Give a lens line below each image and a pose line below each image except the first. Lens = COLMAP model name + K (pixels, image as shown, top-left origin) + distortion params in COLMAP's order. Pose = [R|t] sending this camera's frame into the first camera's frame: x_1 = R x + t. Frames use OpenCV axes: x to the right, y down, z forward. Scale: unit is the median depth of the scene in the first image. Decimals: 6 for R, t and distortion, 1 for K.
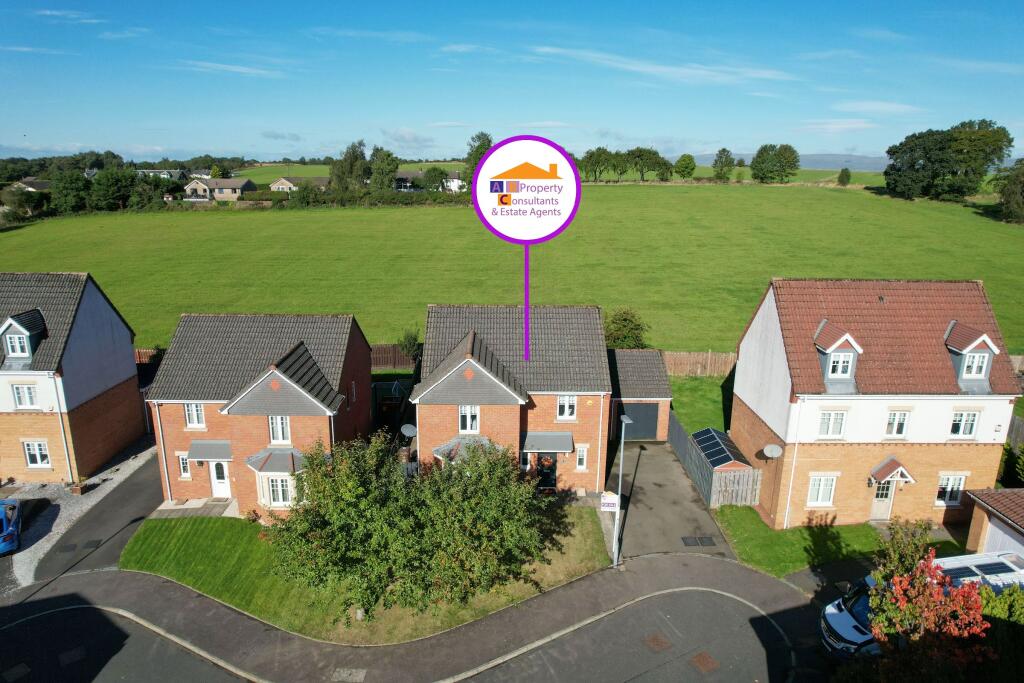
lens RADIAL K [[653.5, 0, 510.5], [0, 653.5, 338.2], [0, 0, 1]] dist [-0.066378, 0.056630]
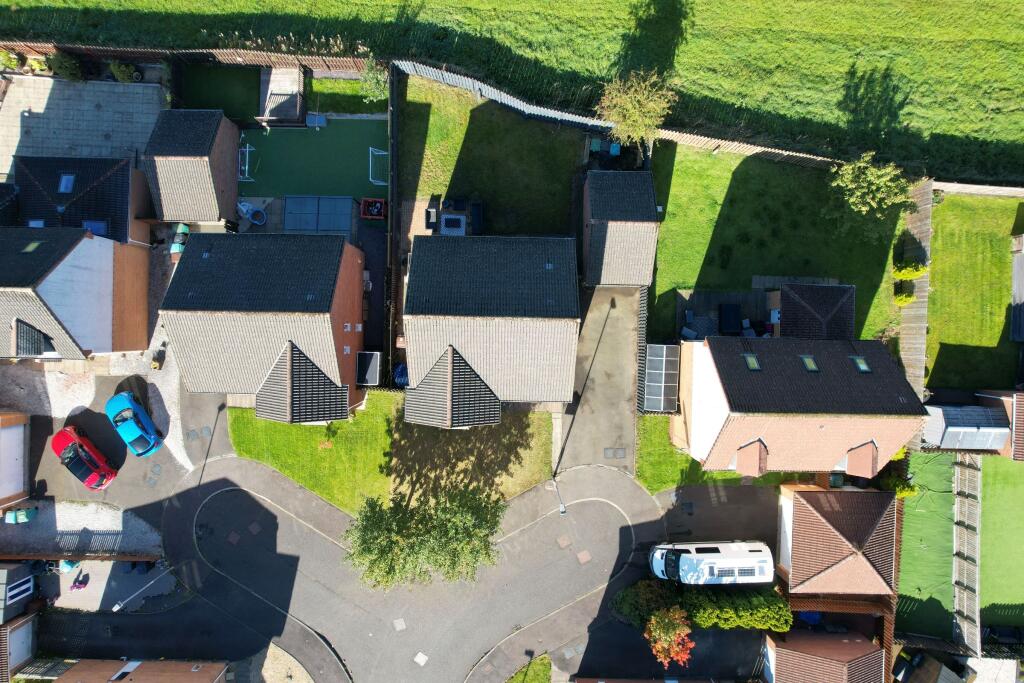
lens RADIAL K [[653.5, 0, 510.5], [0, 653.5, 338.2], [0, 0, 1]] dist [-0.066378, 0.056630]
pose [[0.999334, 0.035998, -0.005985, 0.044739], [-0.003026, 0.245202, 0.969467, -1.062109], [0.036366, -0.968803, 0.245148, 0.783924]]
